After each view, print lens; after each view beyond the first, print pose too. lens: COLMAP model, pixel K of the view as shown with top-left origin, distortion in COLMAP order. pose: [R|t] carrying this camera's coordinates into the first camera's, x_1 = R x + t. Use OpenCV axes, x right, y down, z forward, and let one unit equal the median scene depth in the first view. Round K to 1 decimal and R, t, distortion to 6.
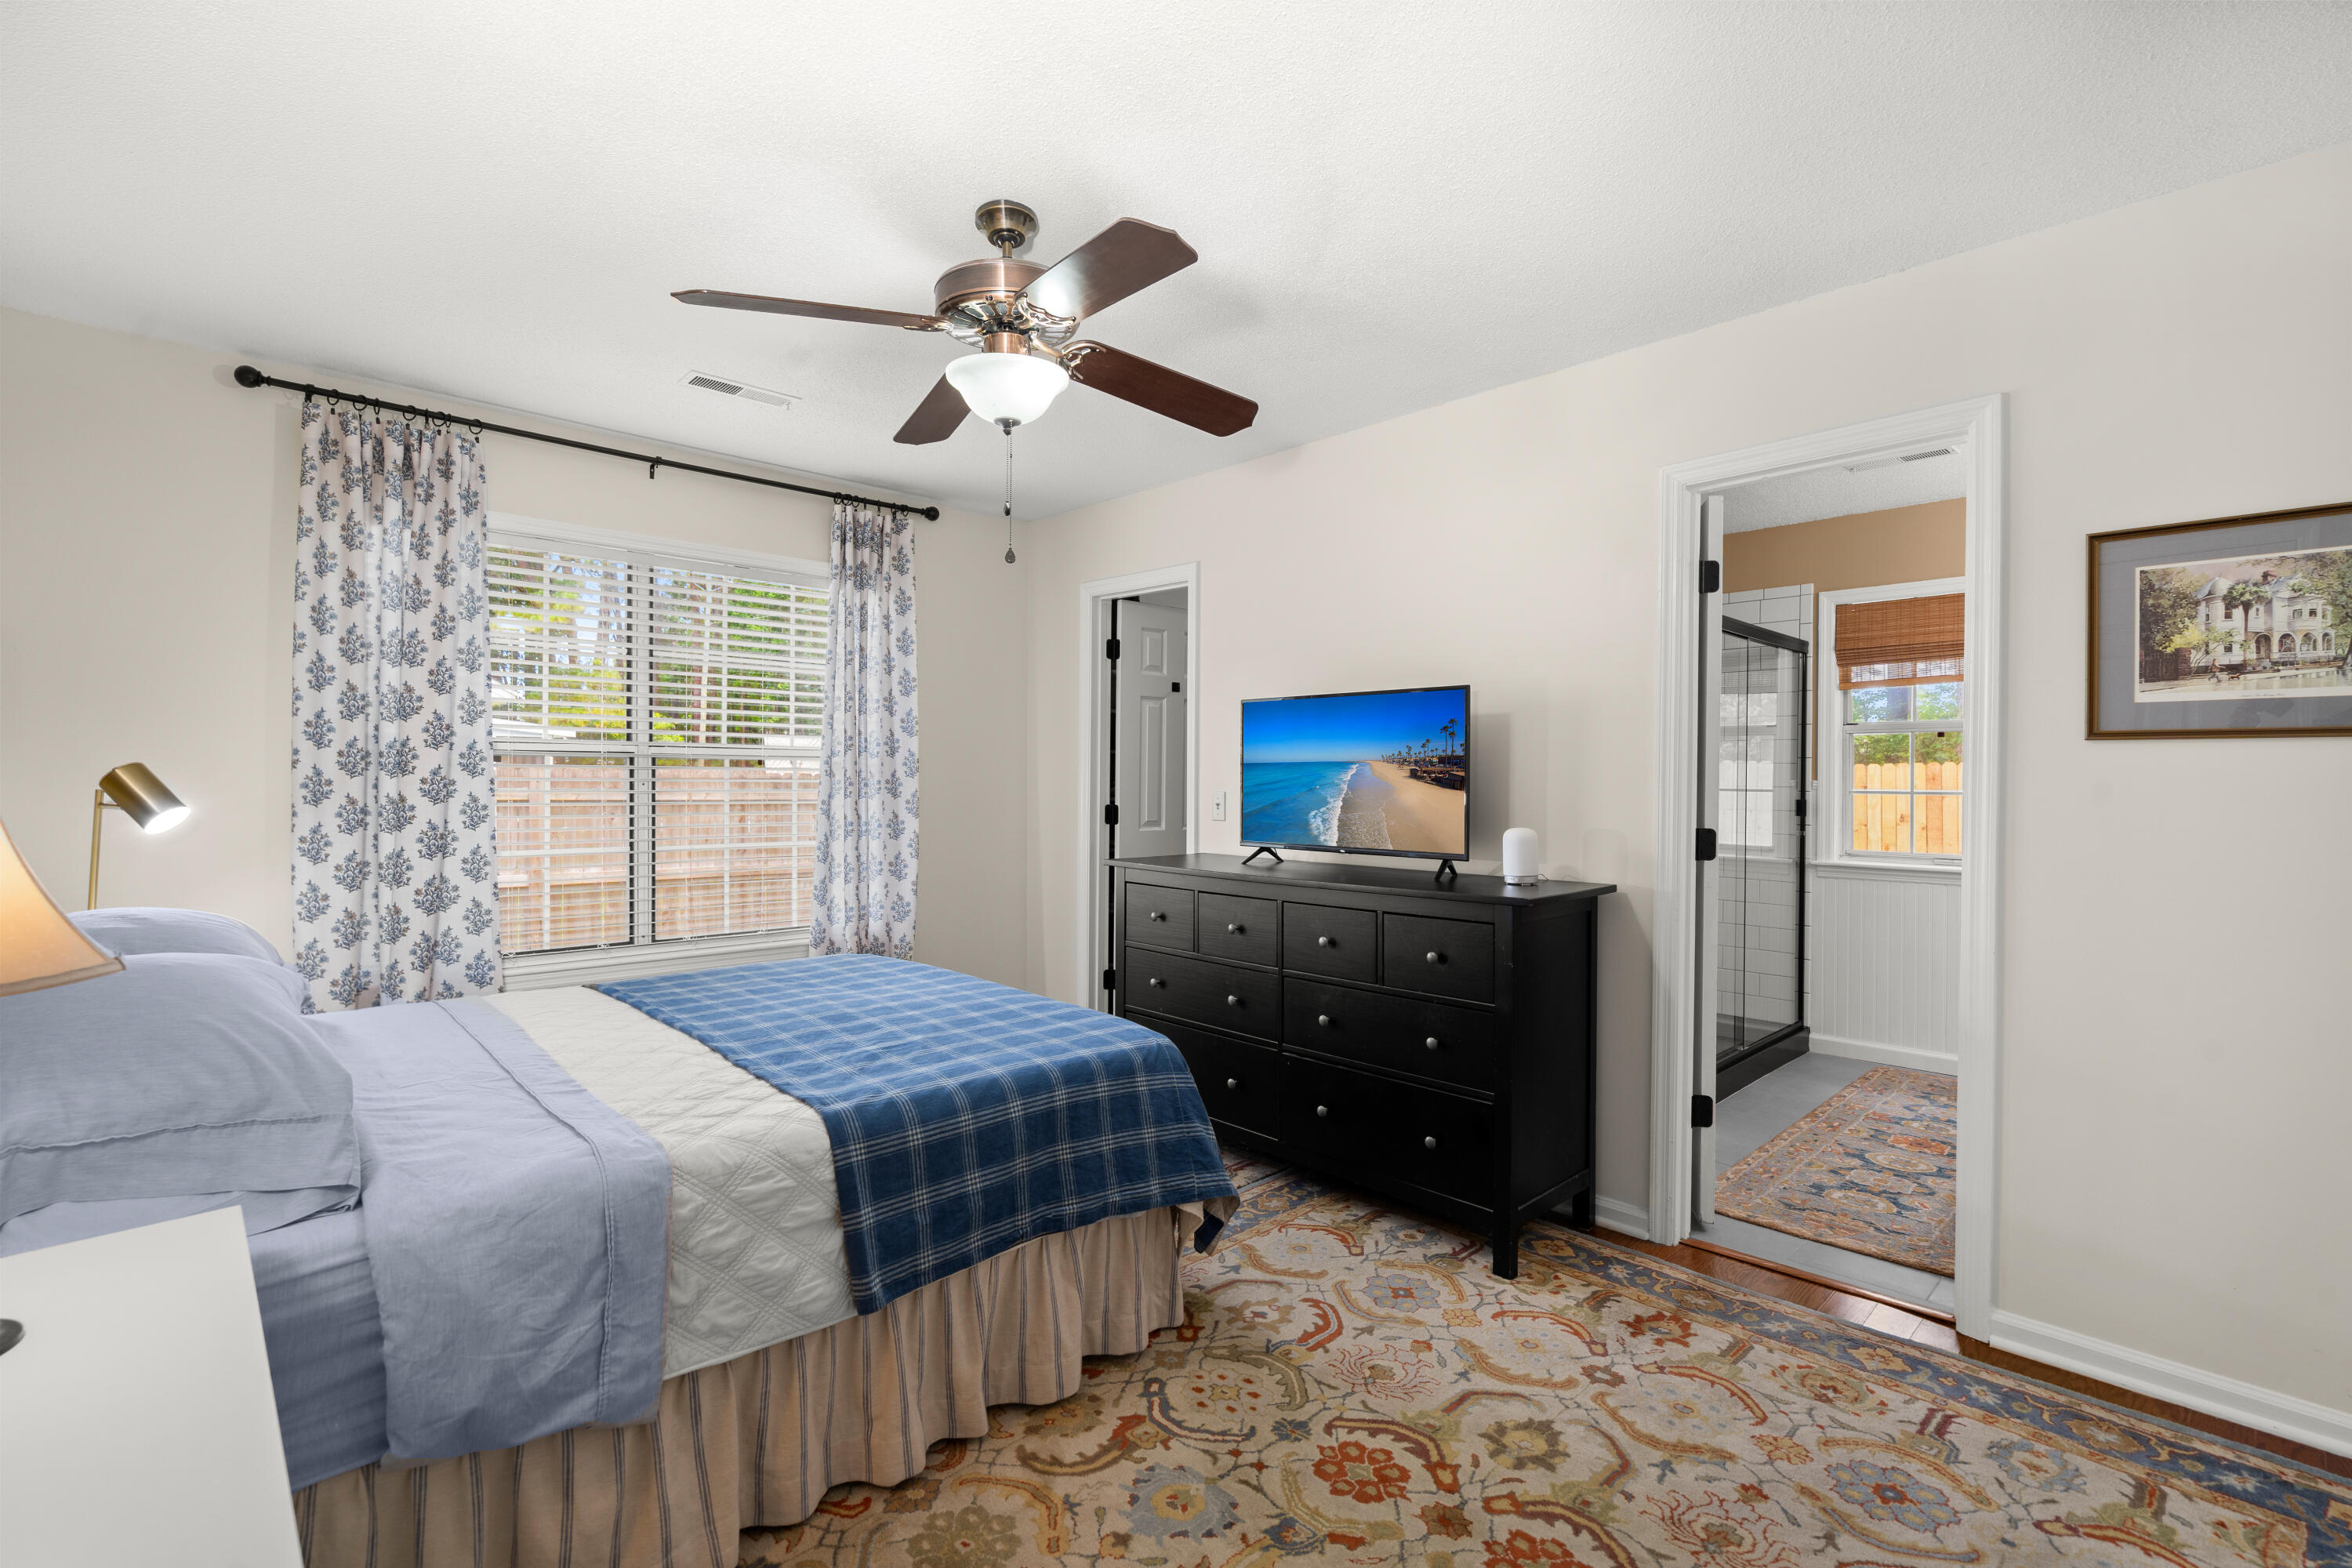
lens RADIAL K [[1080.9, 0, 1159.2], [0, 1080.9, 780.8], [0, 0, 1]] dist [-0.001247, 0.000175]
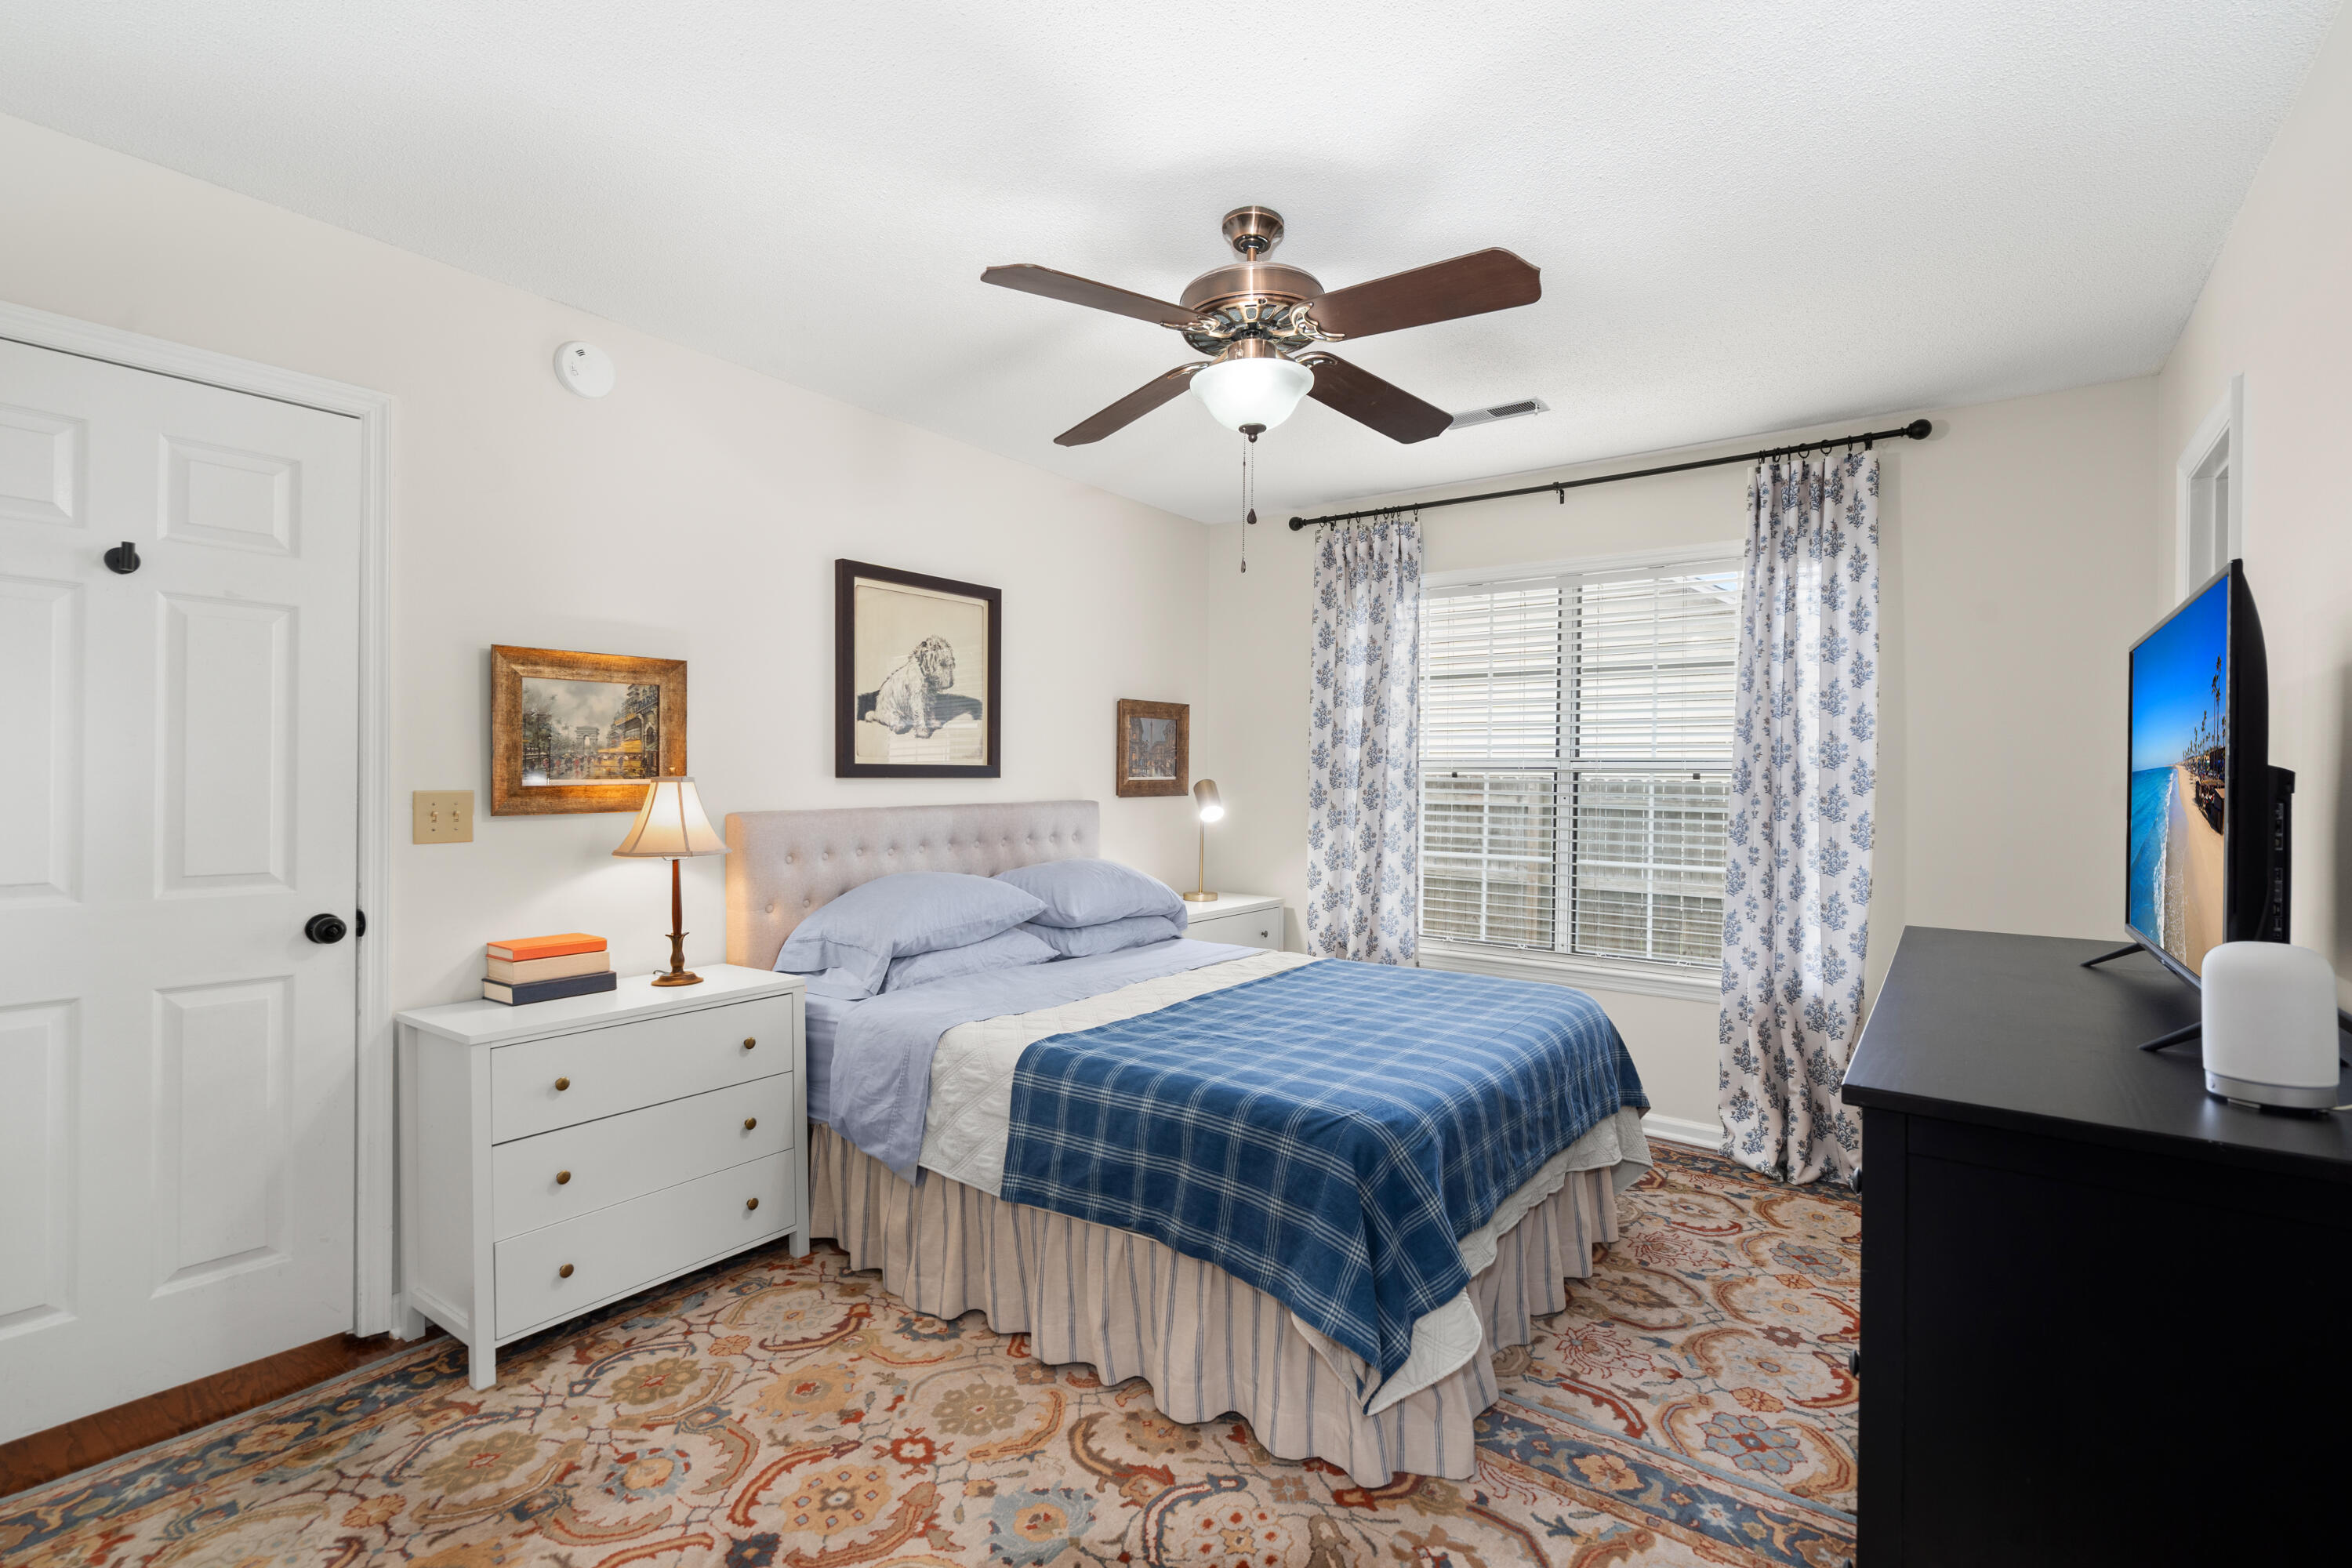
lens RADIAL K [[1080.9, 0, 1158.4], [0, 1080.9, 782.3], [0, 0, 1]] dist [-0.001247, 0.000175]
pose [[0.158221, -0.001664, -0.987402, 0.842262], [-0.013842, 0.999897, -0.003903, -0.005093], [0.987307, 0.014285, 0.158182, 0.783661]]
